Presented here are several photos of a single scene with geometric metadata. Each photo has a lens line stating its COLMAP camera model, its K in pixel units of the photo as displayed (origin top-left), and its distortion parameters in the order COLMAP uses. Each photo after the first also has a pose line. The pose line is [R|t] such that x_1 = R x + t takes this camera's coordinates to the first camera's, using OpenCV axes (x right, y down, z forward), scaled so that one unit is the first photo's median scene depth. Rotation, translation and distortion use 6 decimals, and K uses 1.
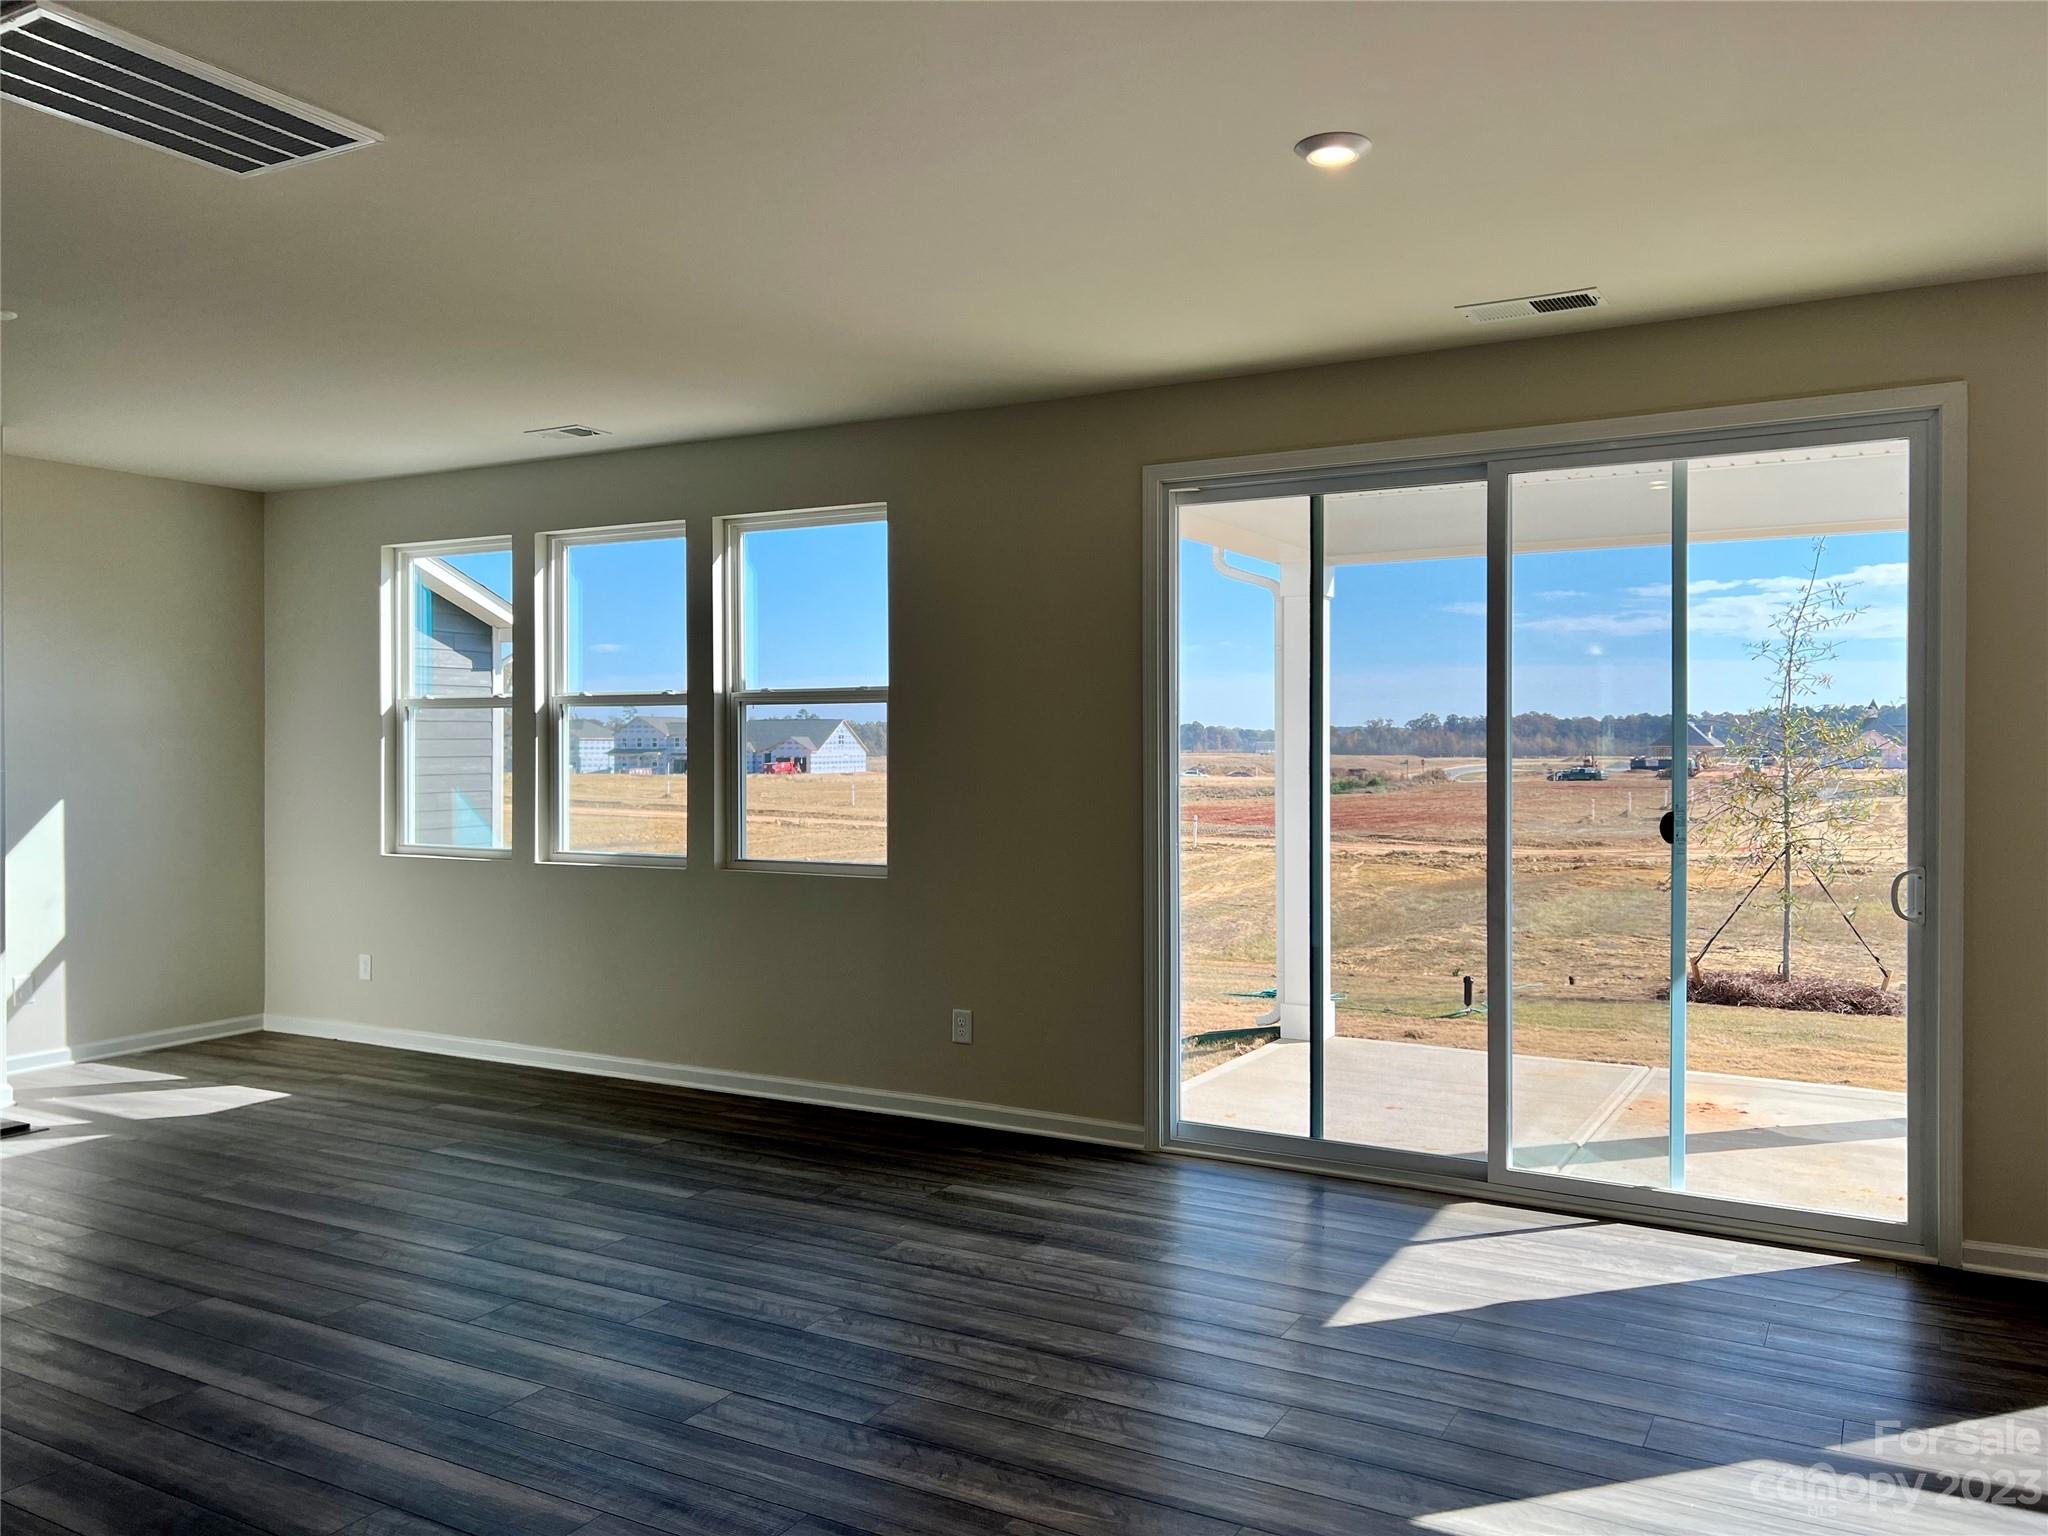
lens RADIAL K [[1533.3, 0, 1052.9], [0, 1533.3, 742.0], [0, 0, 1]] dist [0.056982, -0.069381]
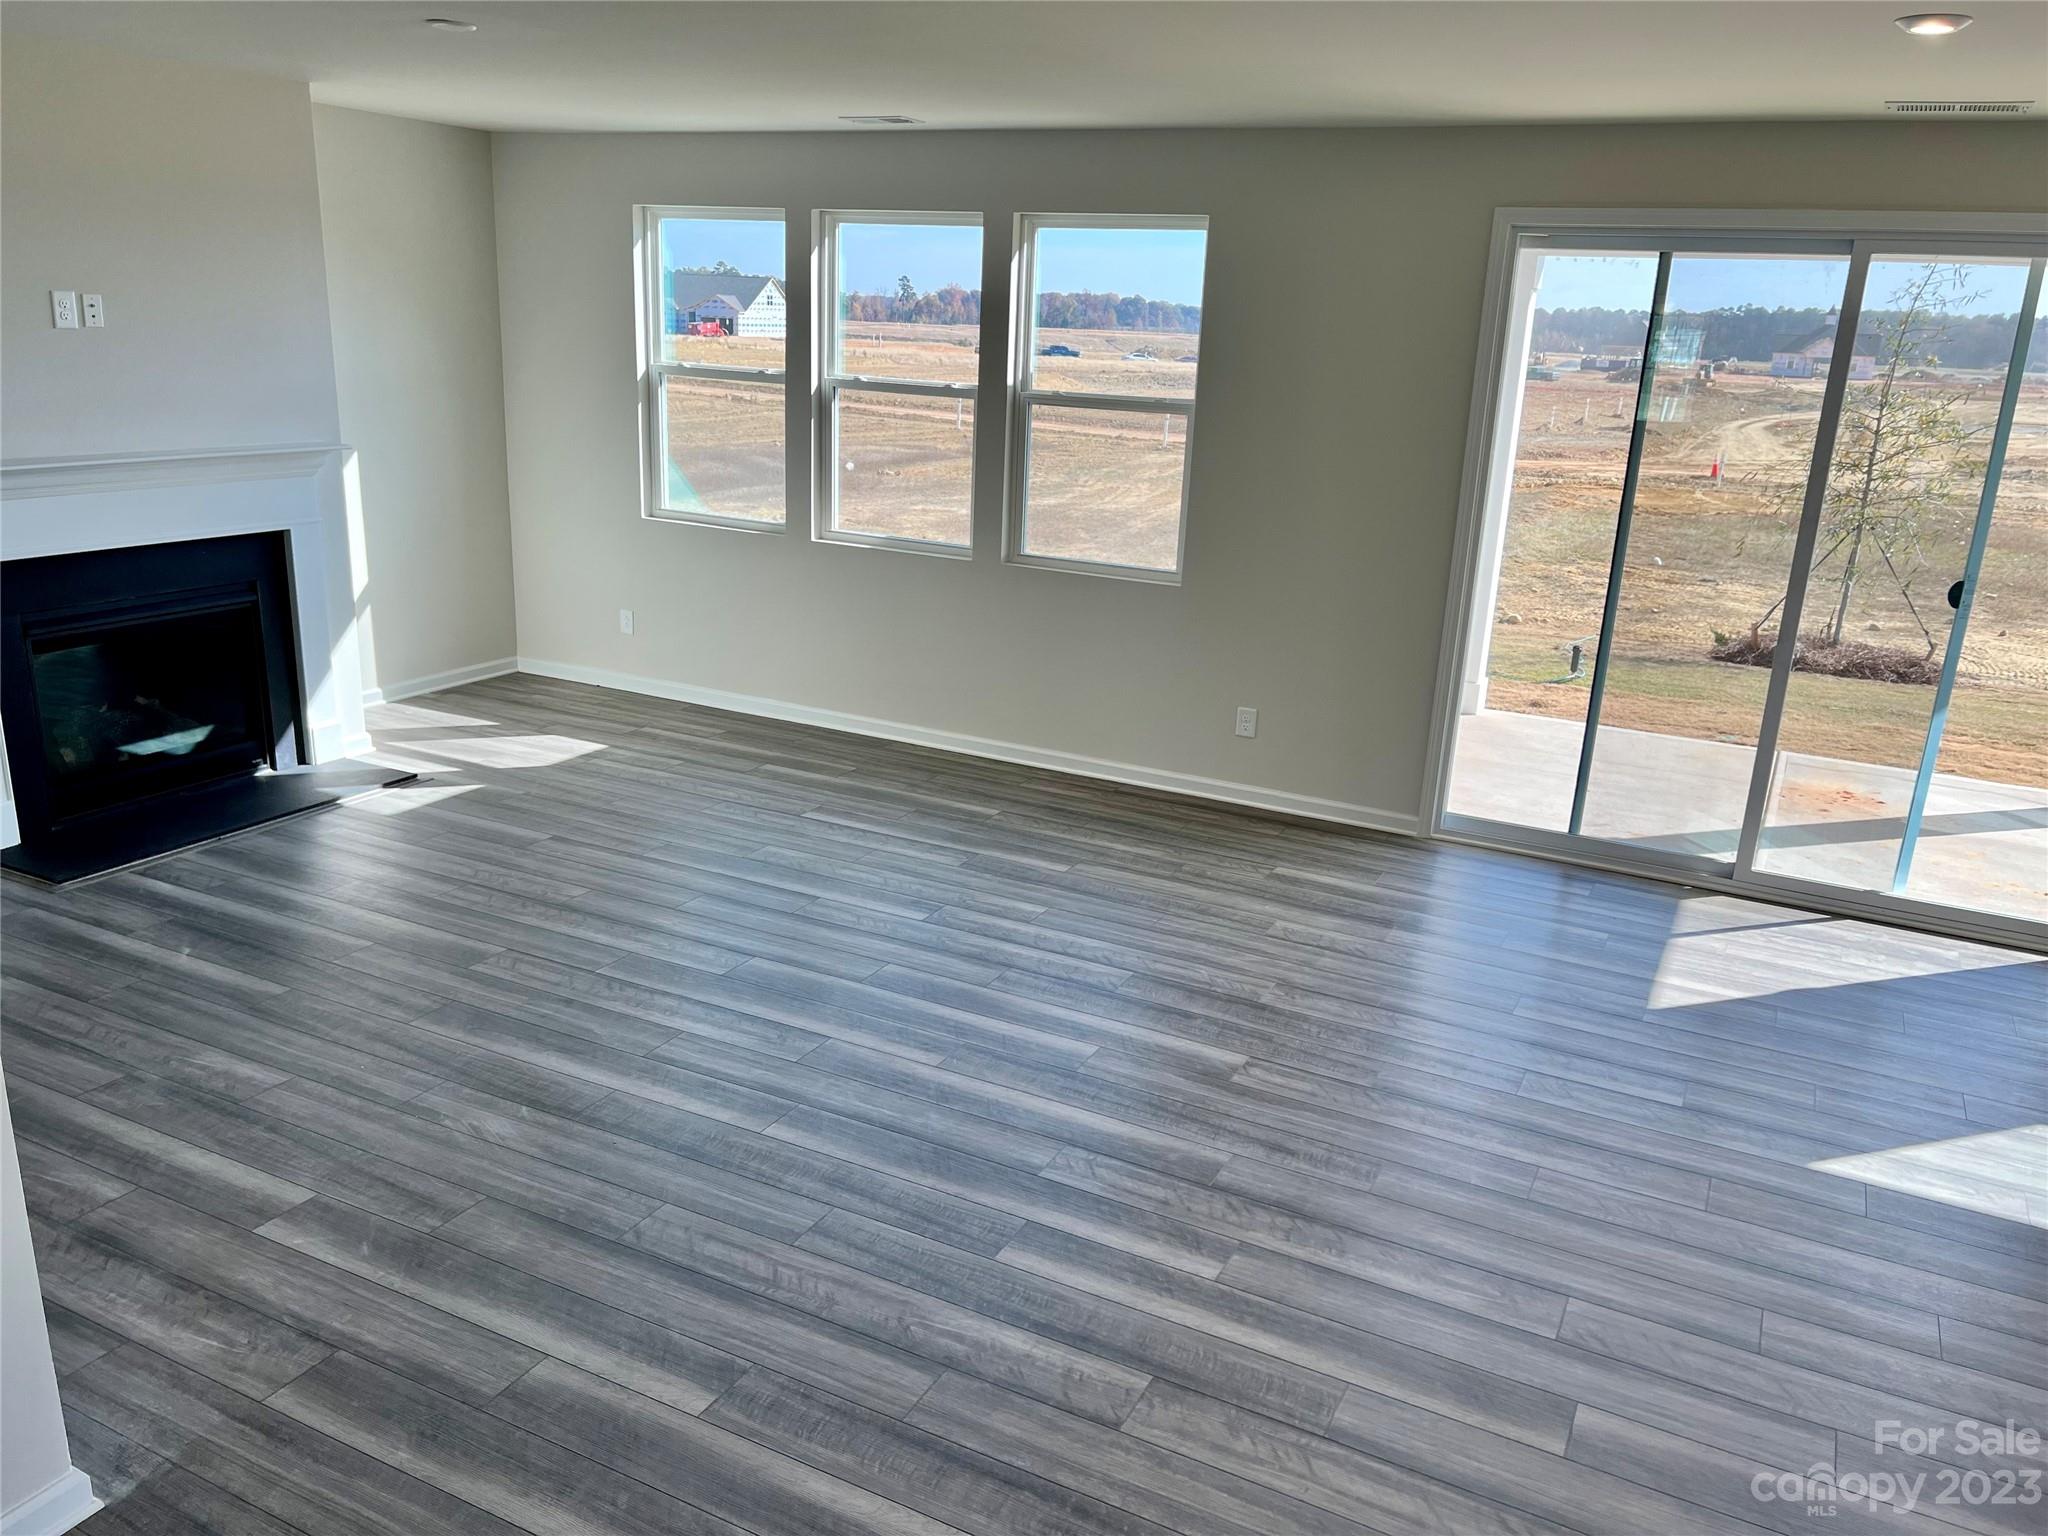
lens RADIAL K [[1549.8, 0, 1054.7], [0, 1549.8, 763.2], [0, 0, 1]] dist [0.035073, -0.010290]
pose [[0.998177, 0.034441, 0.049573, -0.273343], [-0.046830, 0.960022, 0.275981, -0.097859], [-0.038086, -0.277799, 0.959884, -0.097138]]
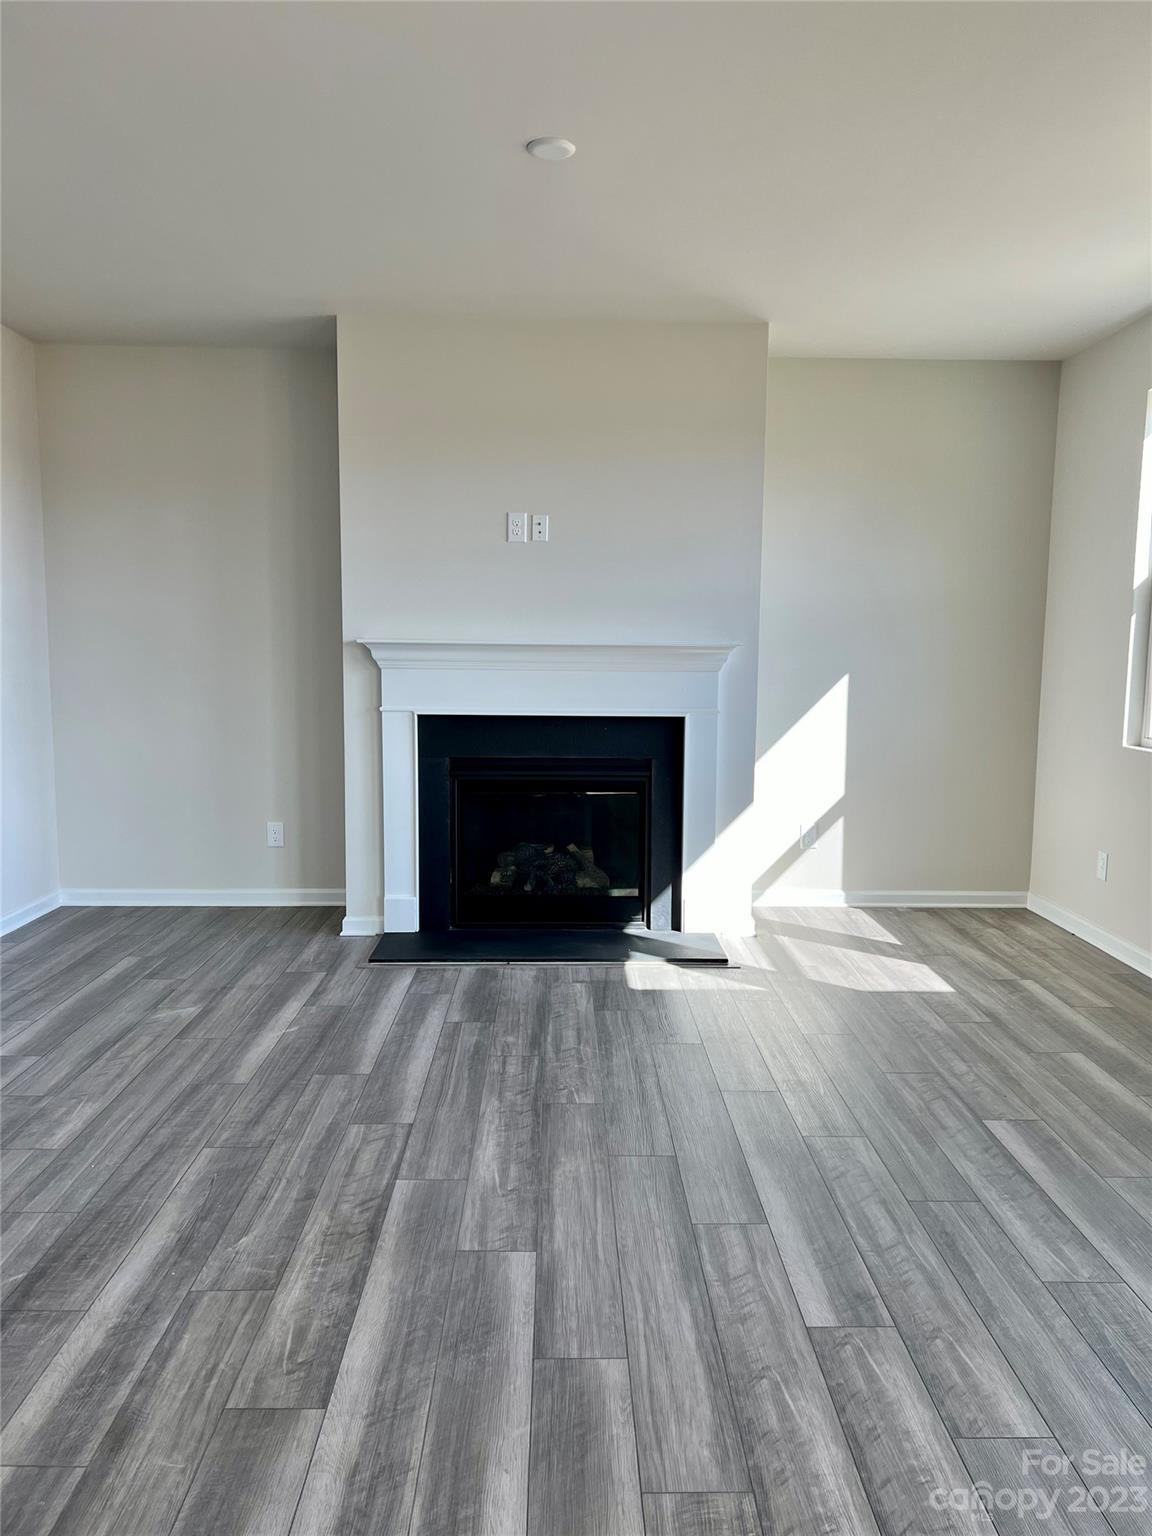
lens RADIAL K [[1162.4, 0, 574.3], [0, 1162.4, 779.9], [0, 0, 1]] dist [0.035073, -0.010290]
pose [[0.496000, 0.110503, -0.861262, -0.006121], [-0.010112, 0.992537, 0.121523, 0.017681], [0.868263, -0.051566, 0.493416, 0.525212]]
